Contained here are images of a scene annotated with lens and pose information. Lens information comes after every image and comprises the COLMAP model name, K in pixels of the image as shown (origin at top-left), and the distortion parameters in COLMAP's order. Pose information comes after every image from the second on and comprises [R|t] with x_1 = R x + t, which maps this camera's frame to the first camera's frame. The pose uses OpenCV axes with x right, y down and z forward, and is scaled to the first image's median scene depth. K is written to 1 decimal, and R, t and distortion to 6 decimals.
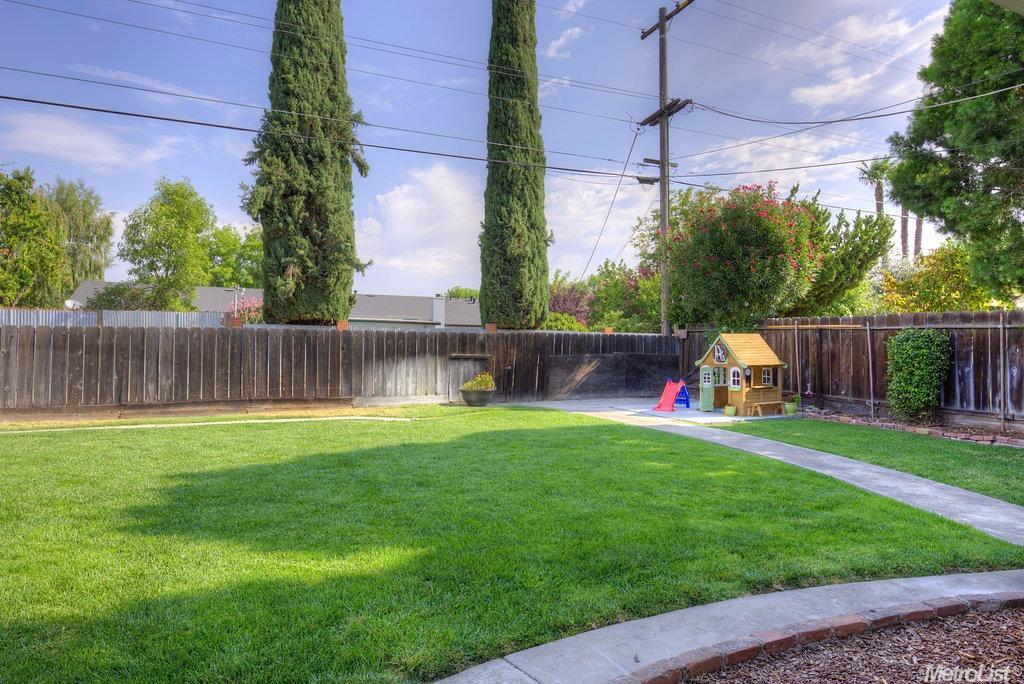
lens RADIAL K [[600.5, 0, 512.0], [0, 600.5, 342.0], [0, 0, 1]] dist [0.009169, 0.000395]
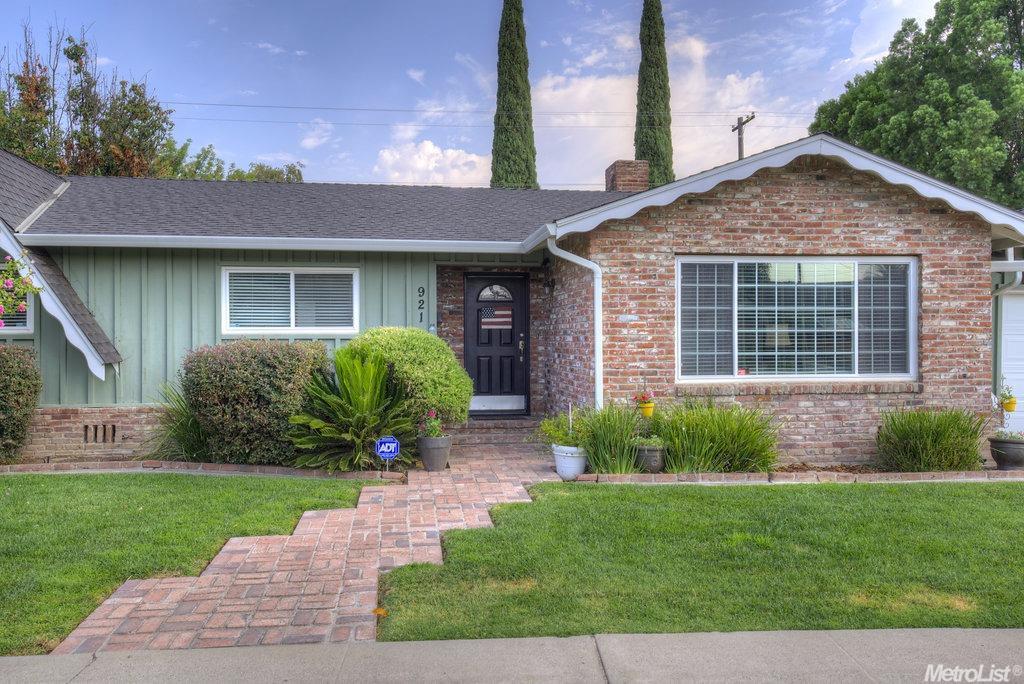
lens RADIAL K [[865.5, 0, 512.0], [0, 865.5, 342.0], [0, 0, 1]] dist [0.011819, 0.004405]
pose [[0.956085, -0.015375, -0.292685, 0.380954], [0.013282, 0.999870, -0.009135, 0.018128], [0.292788, 0.004846, 0.956165, -1.406565]]
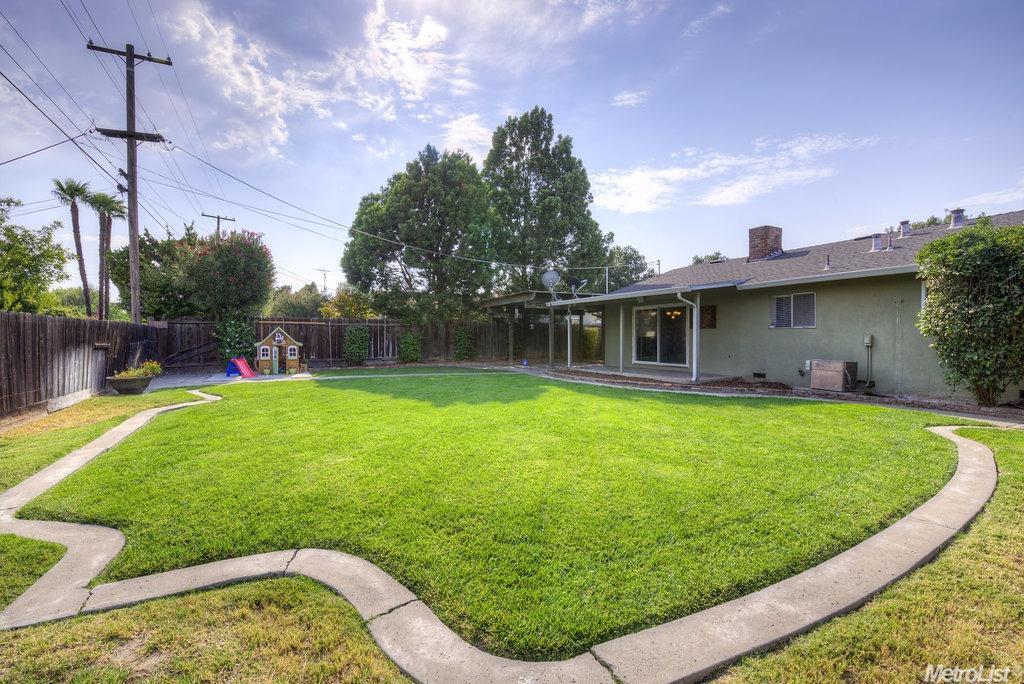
lens RADIAL K [[450.4, 0, 512.0], [0, 450.4, 342.0], [0, 0, 1]] dist [0.002027, -0.011762]
pose [[-0.059692, -0.021452, 0.997986, -0.764064], [0.003417, 0.999759, 0.021695, 0.004727], [-0.998211, 0.004705, -0.059604, 0.366253]]
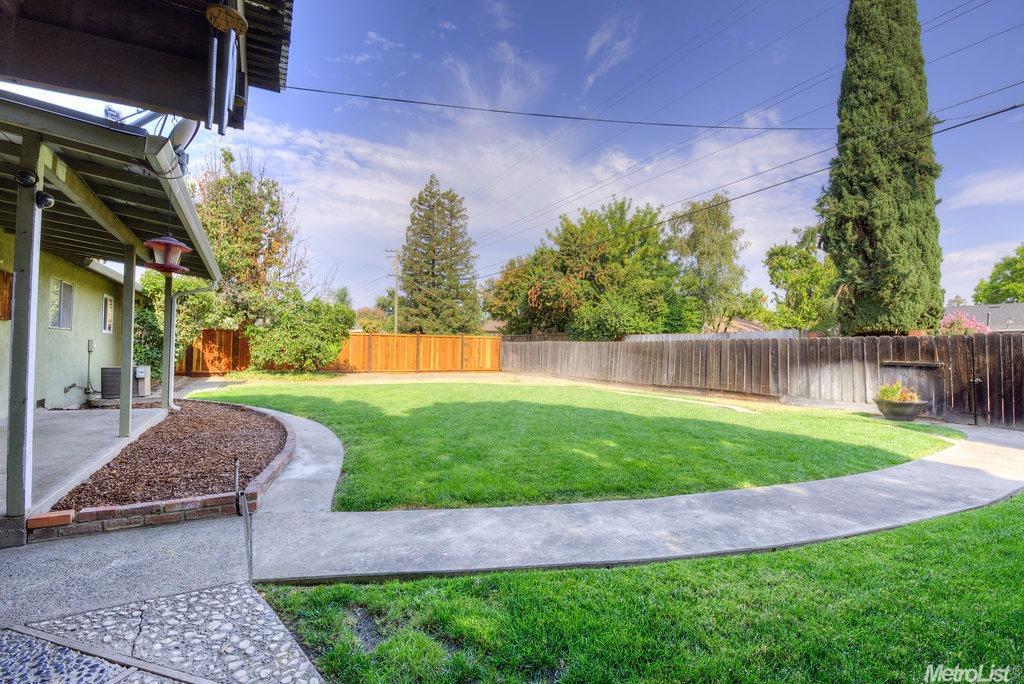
lens RADIAL K [[450.4, 0, 512.0], [0, 450.4, 342.0], [0, 0, 1]] dist [0.002027, -0.011762]
pose [[0.086093, -0.031047, -0.995803, 0.489469], [-0.014605, 0.999368, -0.032421, 0.020551], [0.996180, 0.017334, 0.085585, 0.346786]]
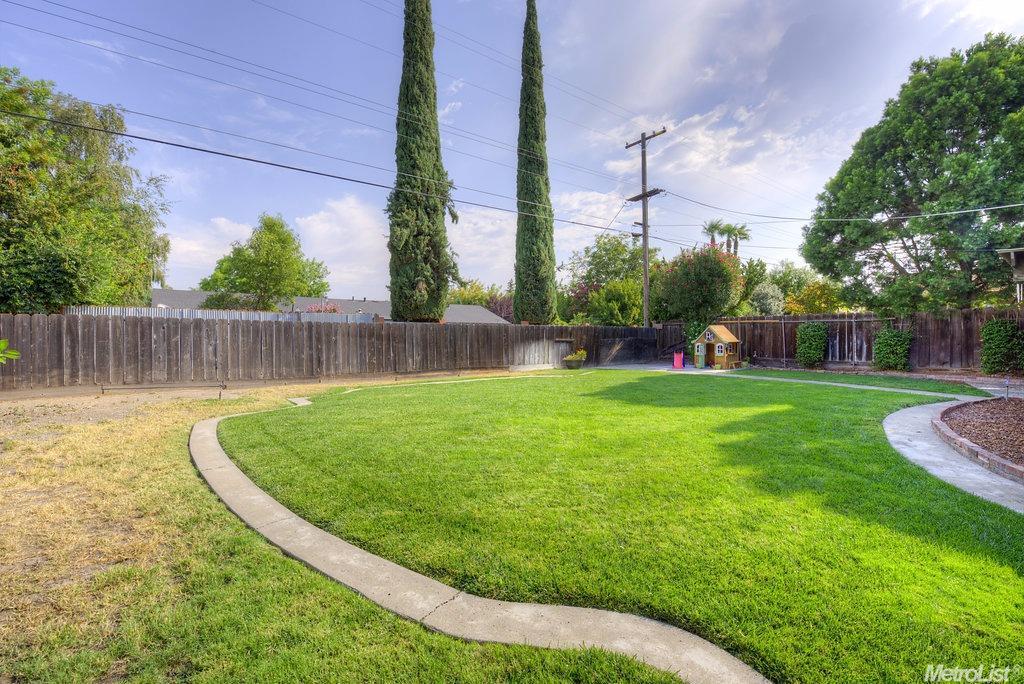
lens RADIAL K [[450.4, 0, 512.0], [0, 450.4, 342.0], [0, 0, 1]] dist [0.002027, -0.011762]
pose [[0.973527, -0.013830, 0.228153, -0.462817], [0.010844, 0.999838, 0.014339, 0.008850], [-0.228314, -0.011486, 0.973520, -0.168367]]
